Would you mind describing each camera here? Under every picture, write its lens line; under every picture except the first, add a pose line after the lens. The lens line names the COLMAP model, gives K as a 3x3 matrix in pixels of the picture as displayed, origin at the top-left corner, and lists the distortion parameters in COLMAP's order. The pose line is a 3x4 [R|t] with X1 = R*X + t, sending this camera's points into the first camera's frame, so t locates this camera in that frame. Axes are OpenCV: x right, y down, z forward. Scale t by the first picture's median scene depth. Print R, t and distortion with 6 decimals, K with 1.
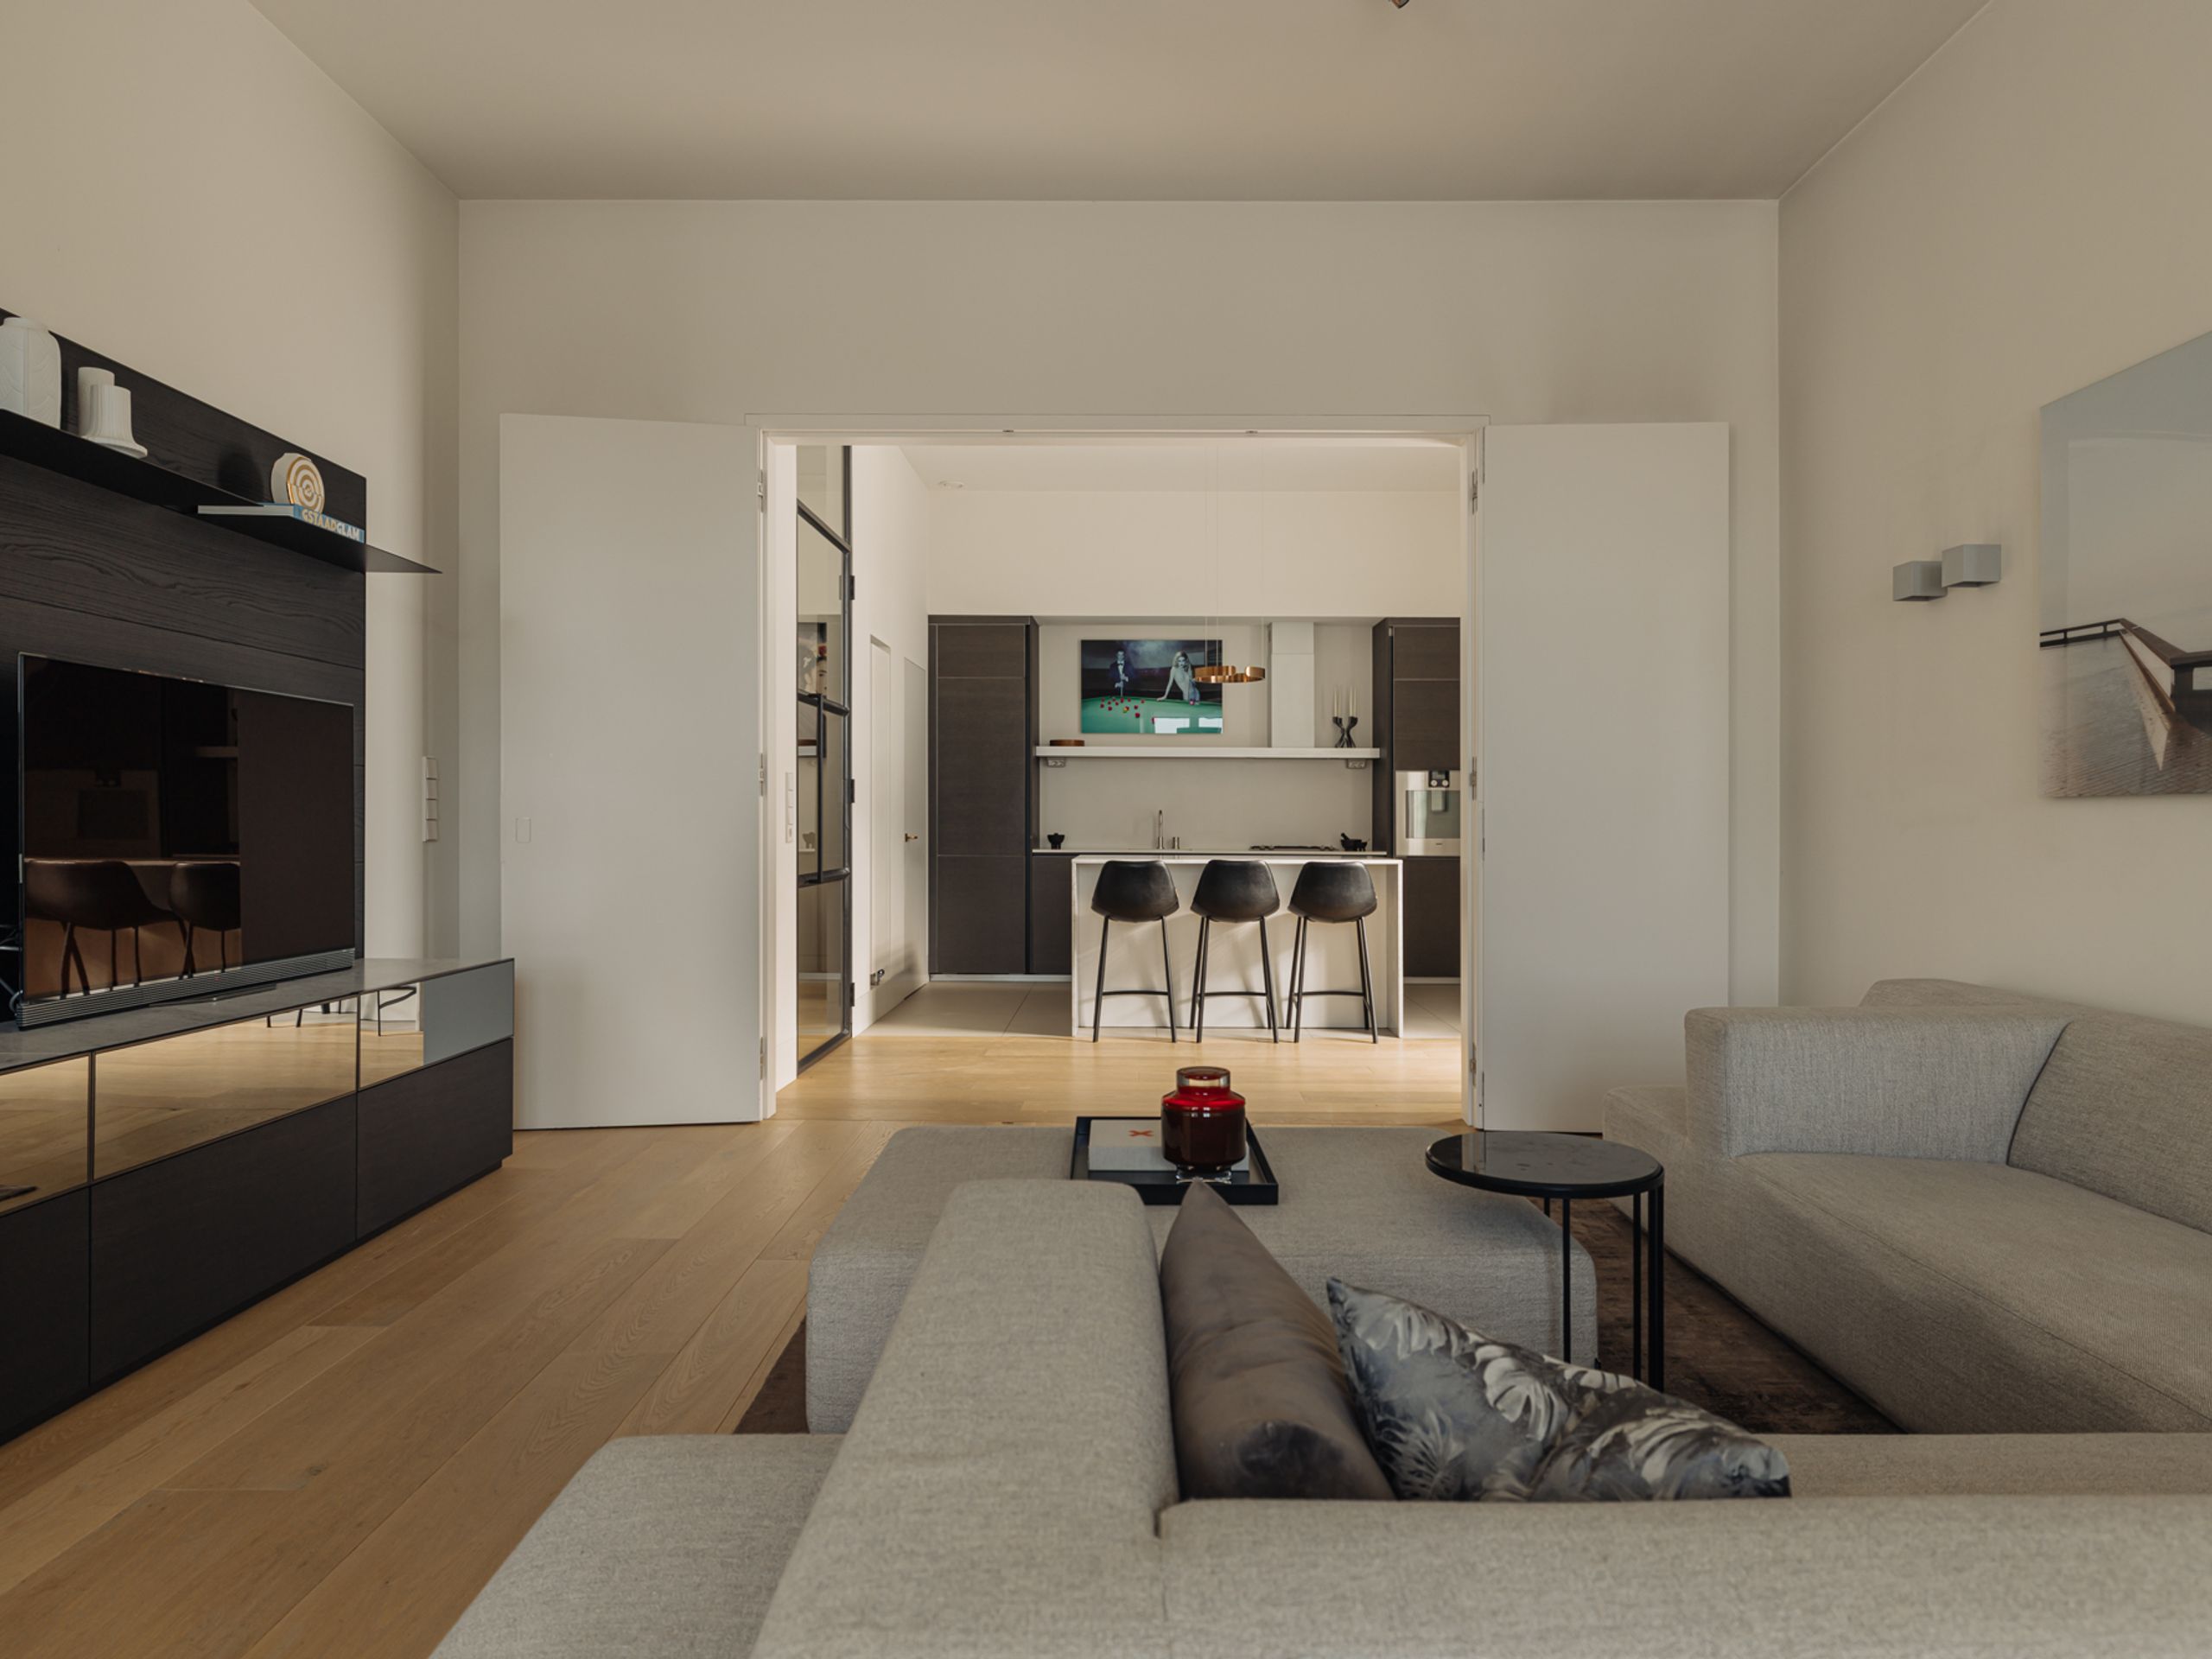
lens RADIAL K [[1326.0, 0, 1152.1], [0, 1326.0, 834.8], [0, 0, 1]] dist [0.000138, -0.000518]
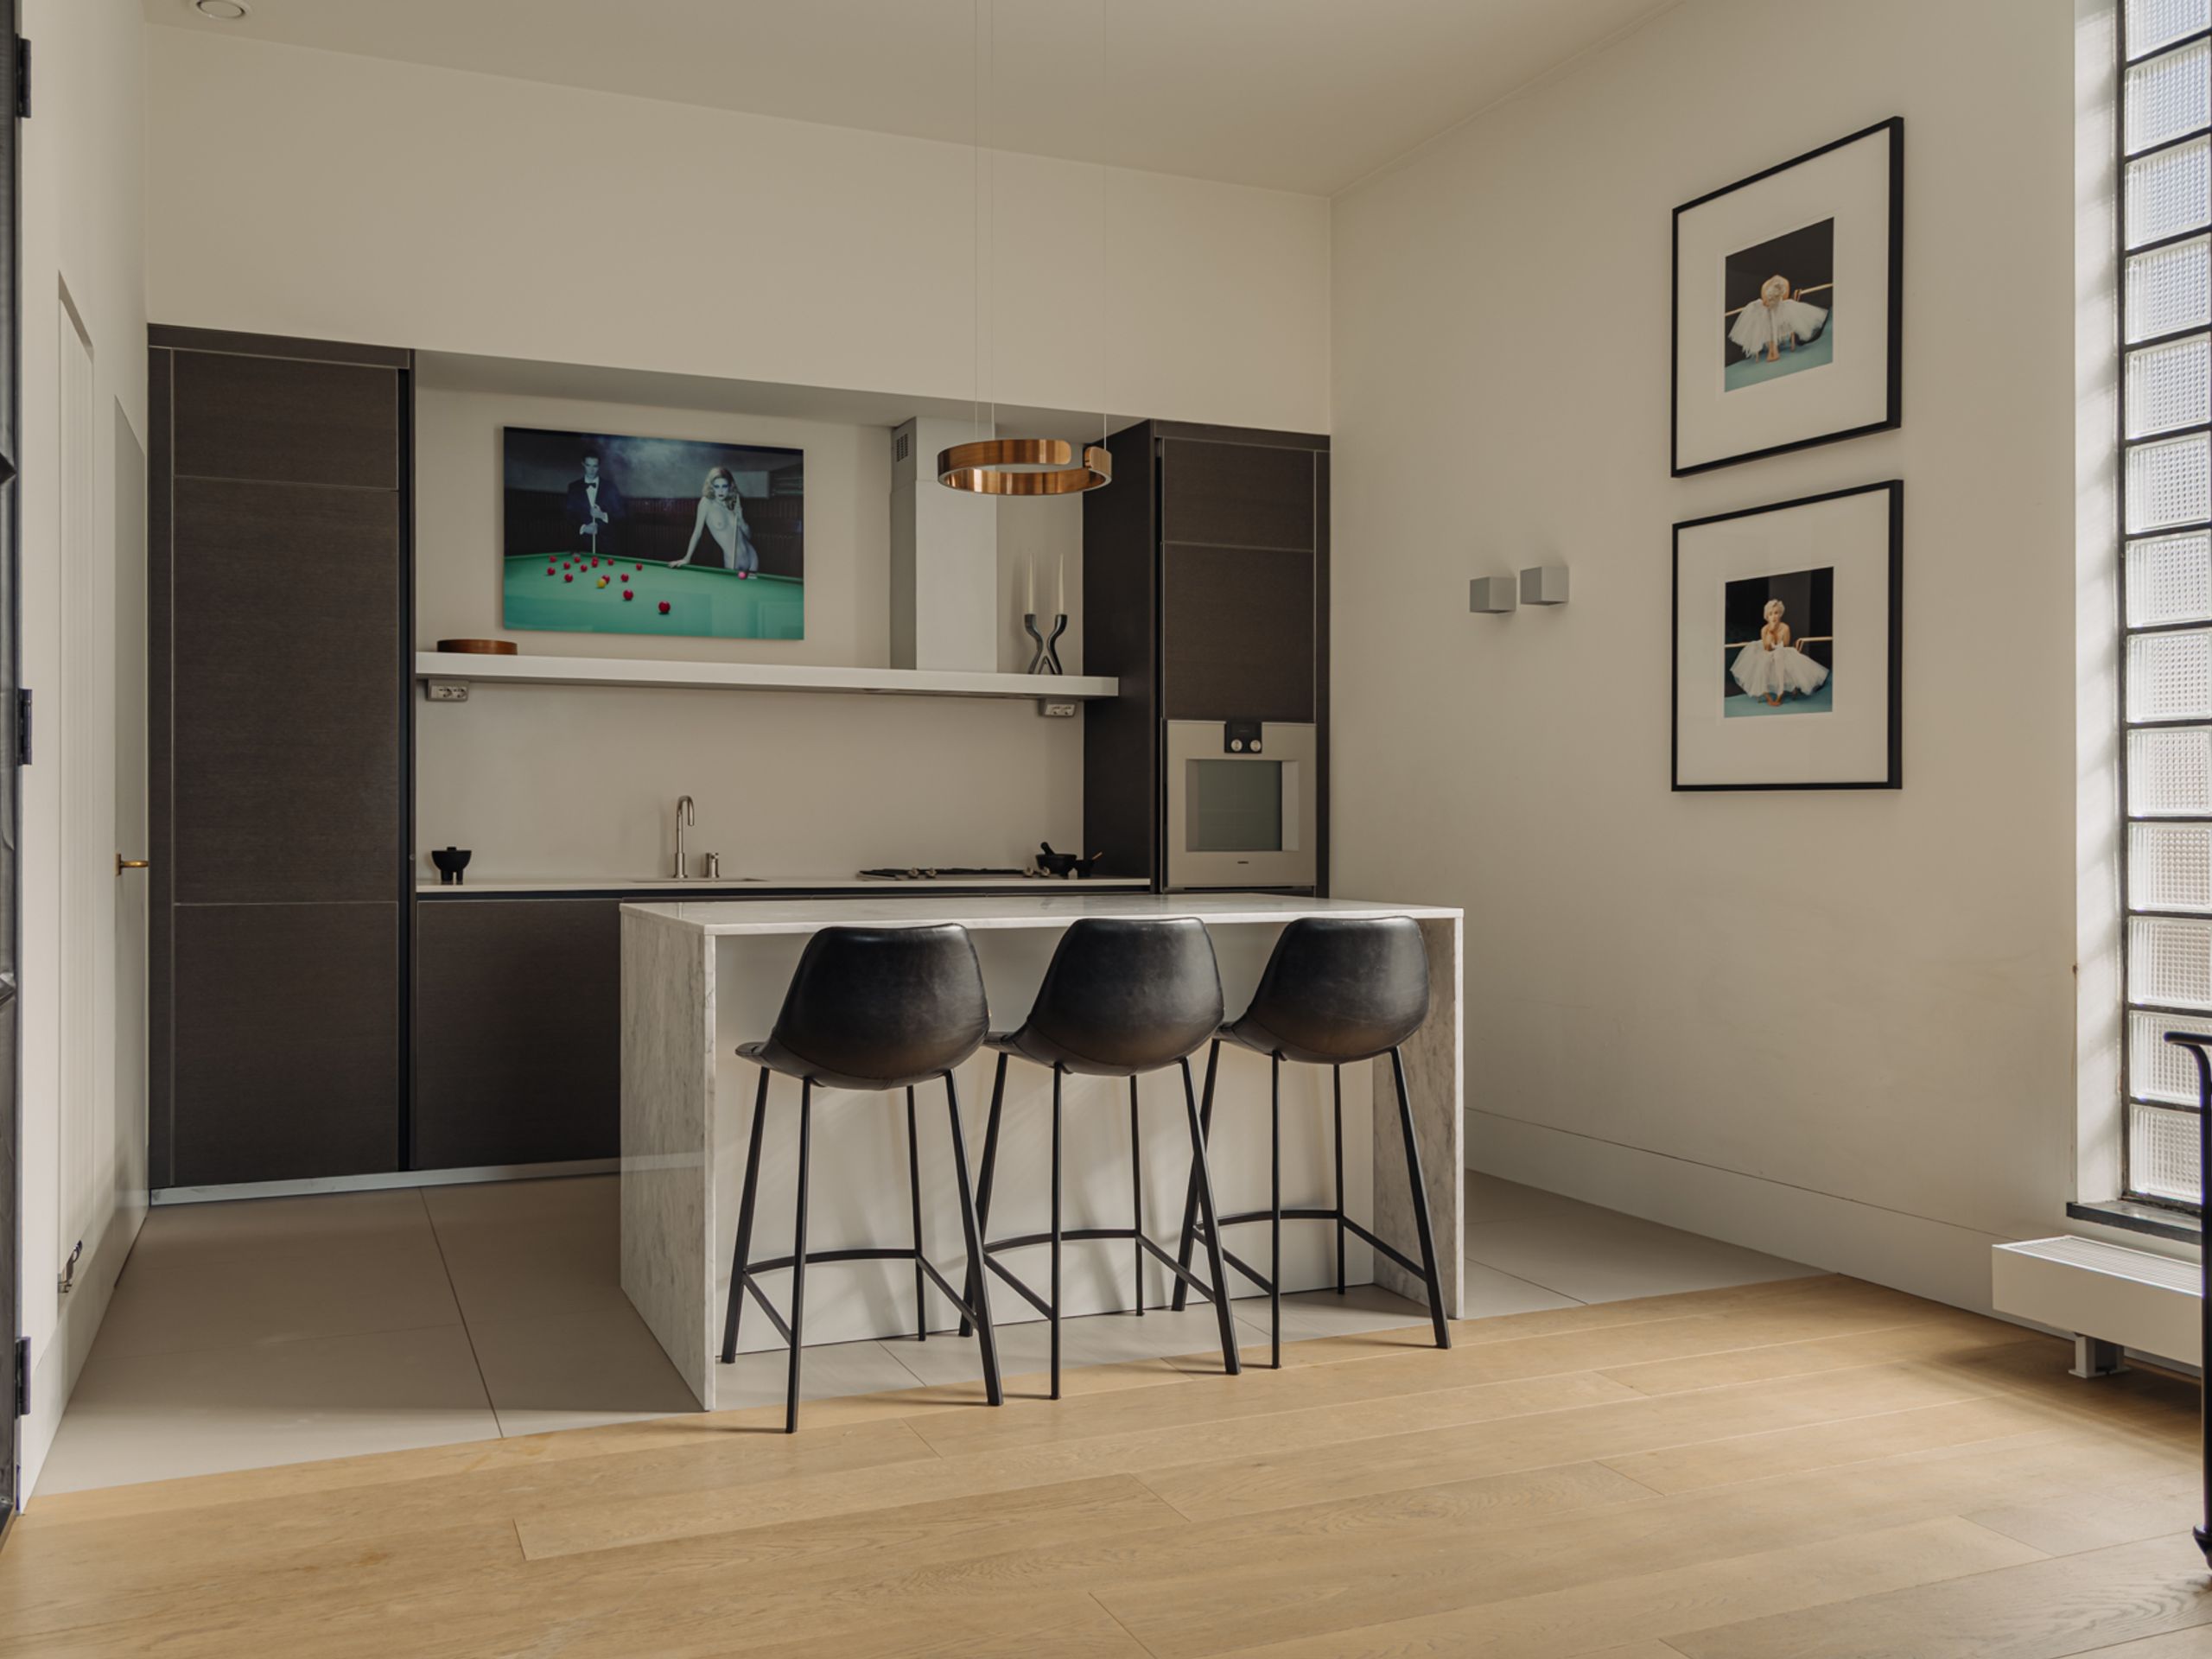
lens RADIAL K [[1840.0, 0, 1106.0], [0, 1840.0, 829.5], [0, 0, 1]] dist [-0.004422, -0.000170]
pose [[0.927335, -0.005346, 0.374195, -0.099865], [0.006992, 0.999971, -0.003042, -0.003686], [-0.374168, 0.005437, 0.927345, 0.333595]]
